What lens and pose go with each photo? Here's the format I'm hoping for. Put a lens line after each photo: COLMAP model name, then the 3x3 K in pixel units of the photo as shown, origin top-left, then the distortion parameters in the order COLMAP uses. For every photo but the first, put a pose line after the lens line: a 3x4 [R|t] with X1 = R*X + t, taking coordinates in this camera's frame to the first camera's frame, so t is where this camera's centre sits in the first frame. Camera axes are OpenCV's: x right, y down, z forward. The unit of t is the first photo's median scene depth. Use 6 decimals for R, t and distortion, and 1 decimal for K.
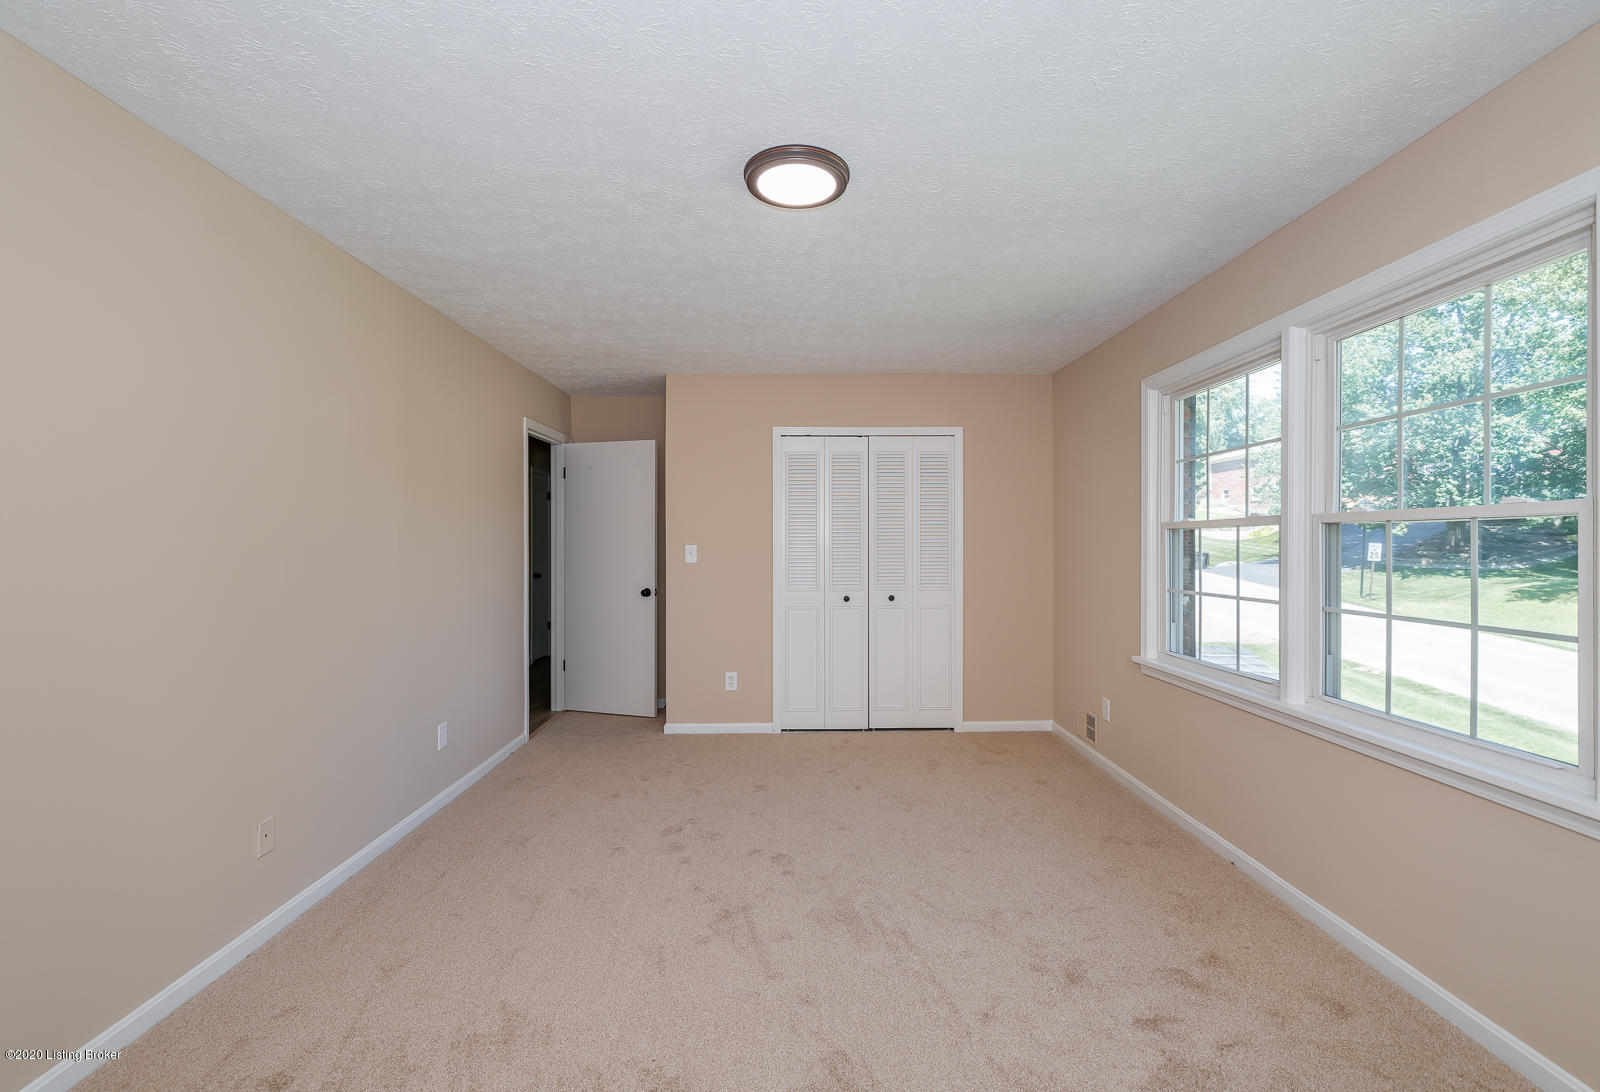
lens RADIAL K [[674.3, 0, 811.0], [0, 674.3, 544.5], [0, 0, 1]] dist [0.001578, -0.000213]
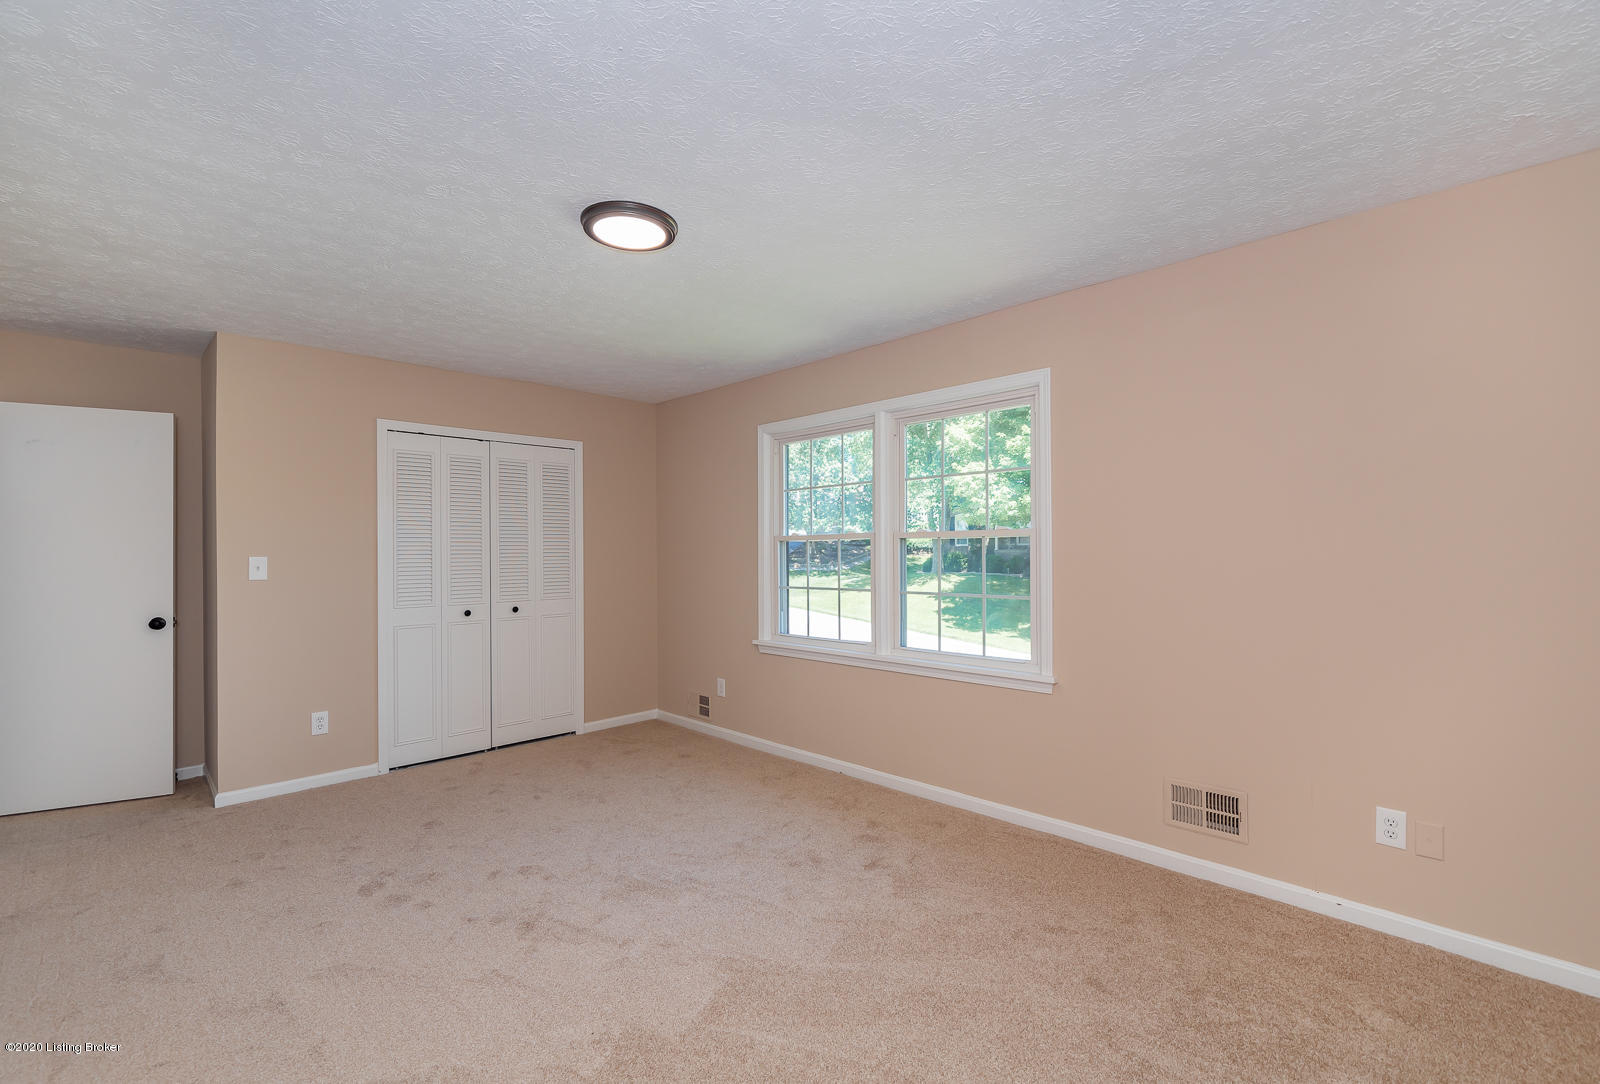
lens RADIAL K [[697.9, 0, 796.9], [0, 697.9, 545.8], [0, 0, 1]] dist [0.001757, 0.000574]
pose [[0.725852, 0.001708, 0.687848, -0.327655], [0.007290, 0.999922, -0.010176, 0.001162], [-0.687812, 0.012401, 0.725783, -0.017075]]
